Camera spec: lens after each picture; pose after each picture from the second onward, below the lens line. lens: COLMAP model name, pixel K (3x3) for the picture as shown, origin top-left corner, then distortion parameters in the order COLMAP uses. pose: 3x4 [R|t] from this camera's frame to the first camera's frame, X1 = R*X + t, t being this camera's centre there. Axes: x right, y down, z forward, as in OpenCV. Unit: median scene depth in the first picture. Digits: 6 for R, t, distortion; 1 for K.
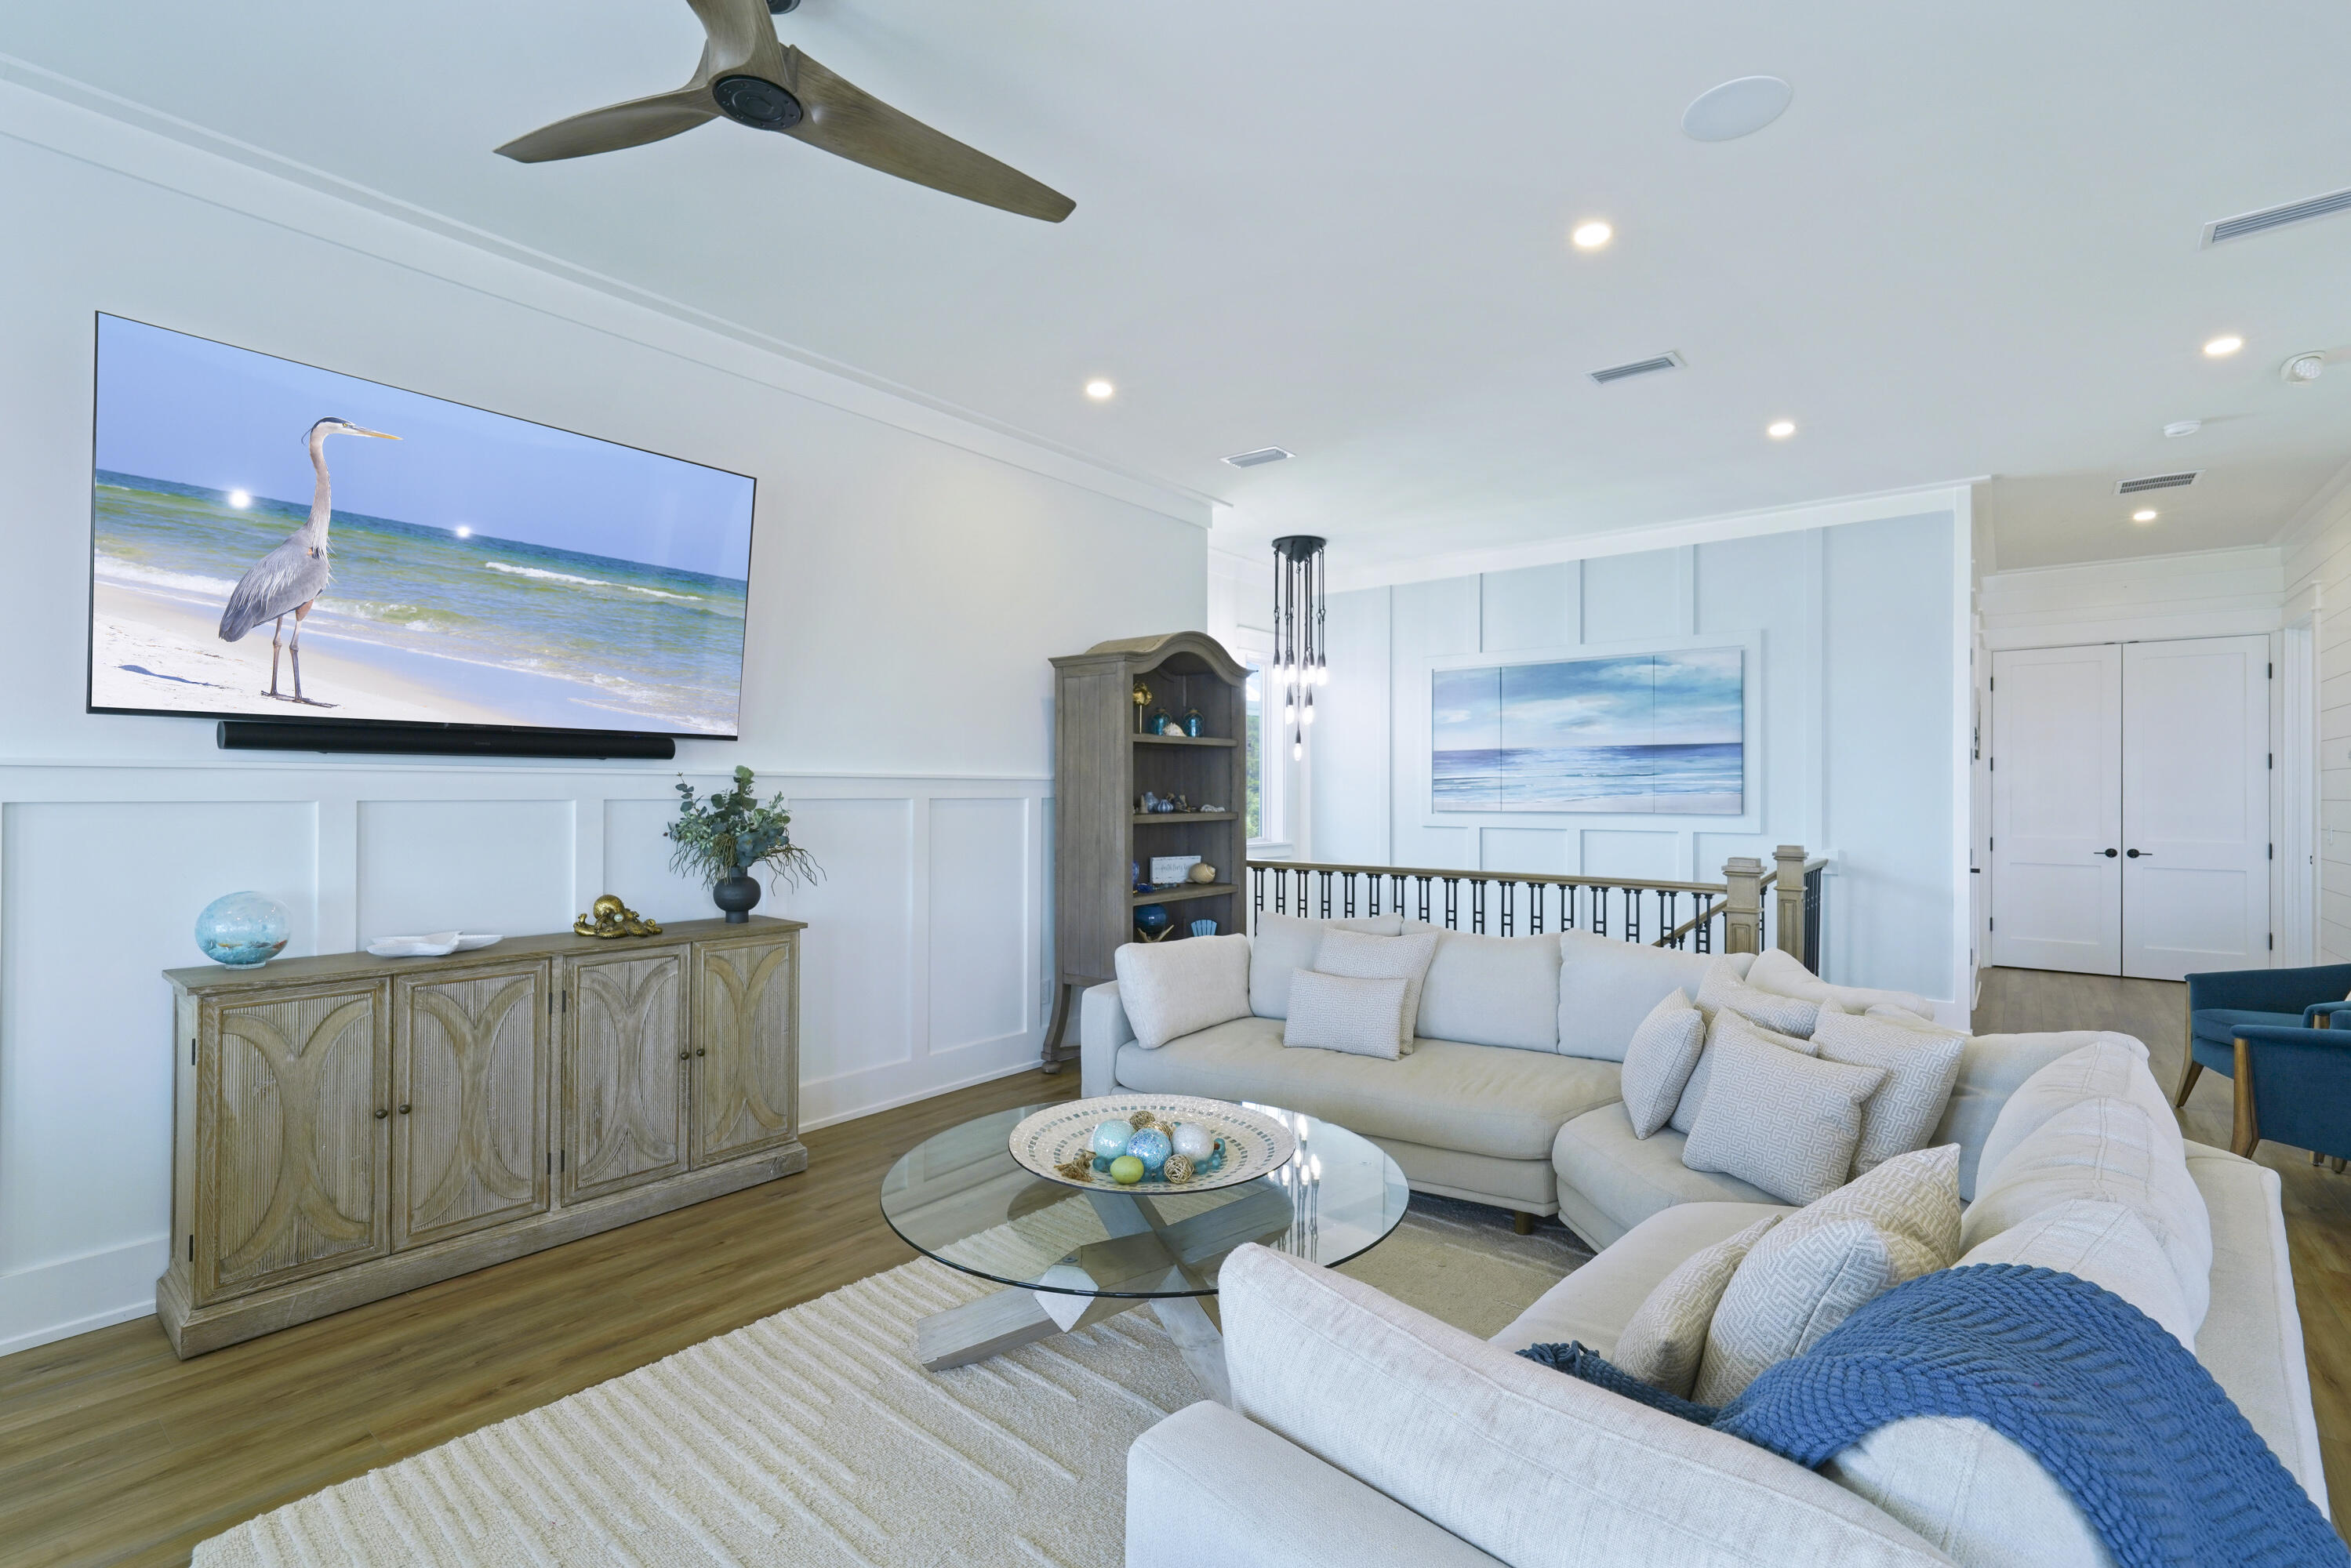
lens RADIAL K [[1046.6, 0, 1175.5], [0, 1046.6, 784.0], [0, 0, 1]] dist [0.018449, 0.000176]
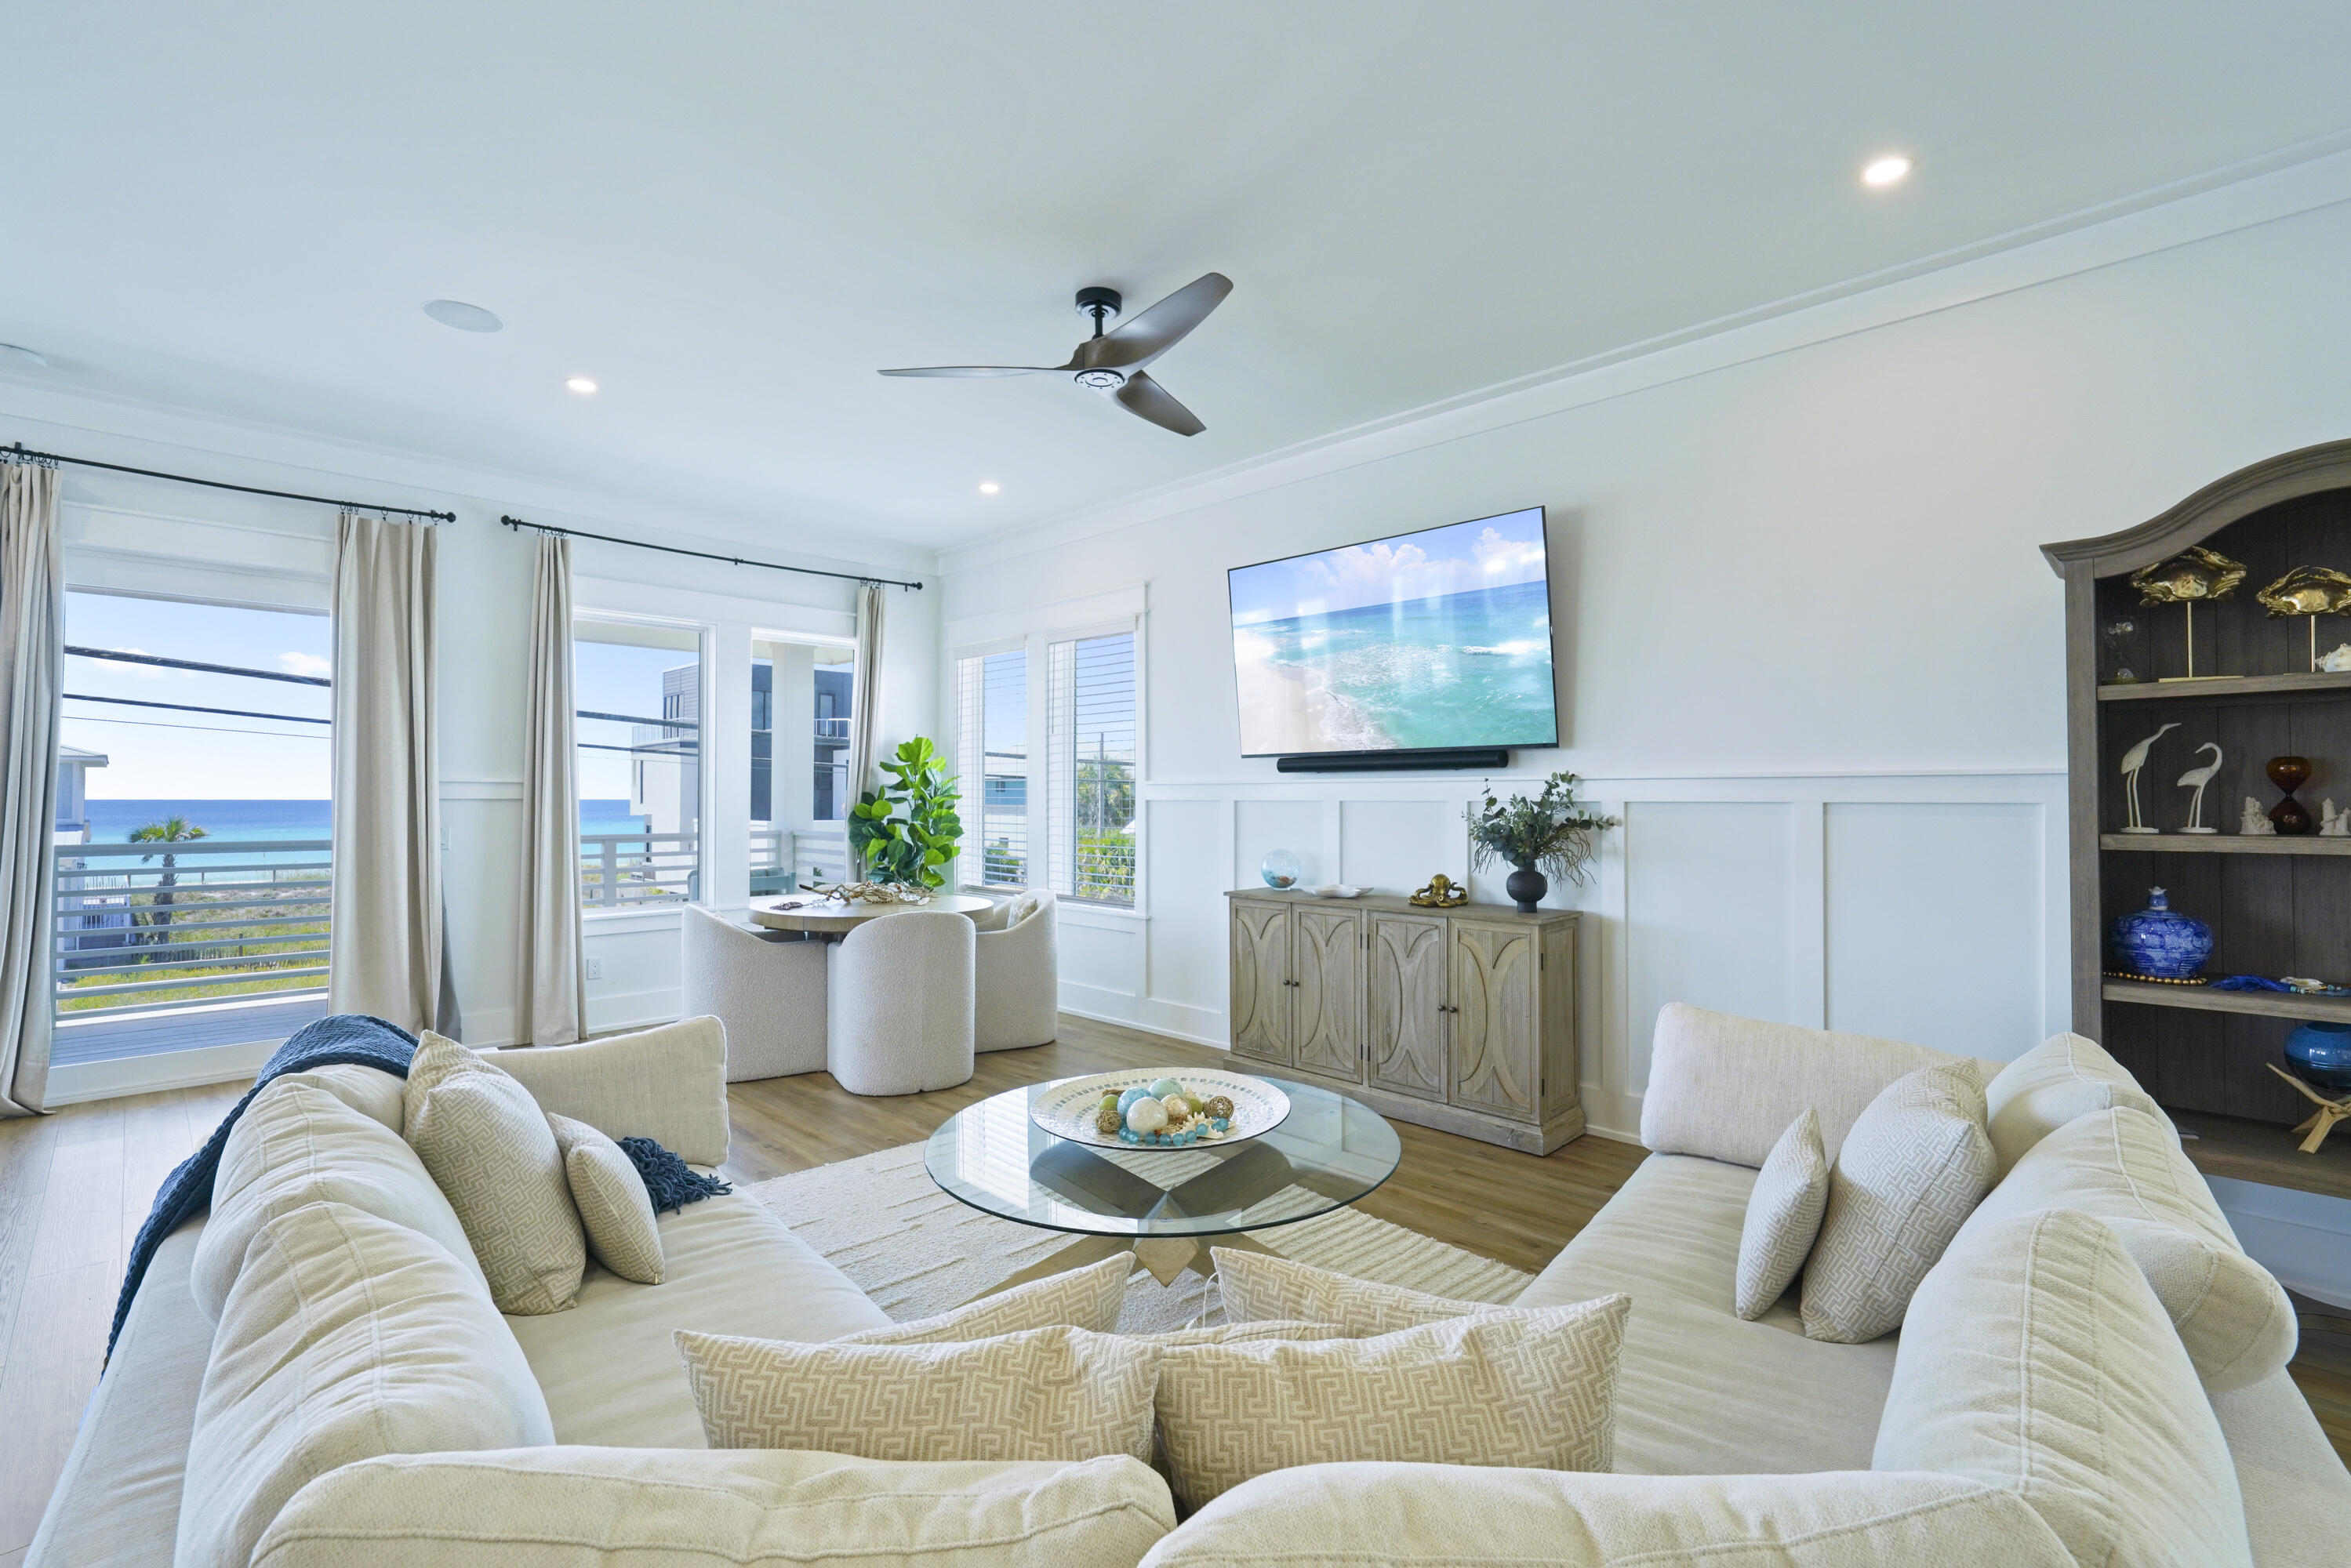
lens RADIAL K [[1046.6, 0, 1175.5], [0, 1046.6, 784.0], [0, 0, 1]] dist [0.018449, 0.000176]
pose [[-0.081965, -0.014233, -0.996534, 0.783630], [0.007600, 0.999860, -0.014906, 0.011282], [0.996606, -0.008795, -0.081846, 0.786990]]
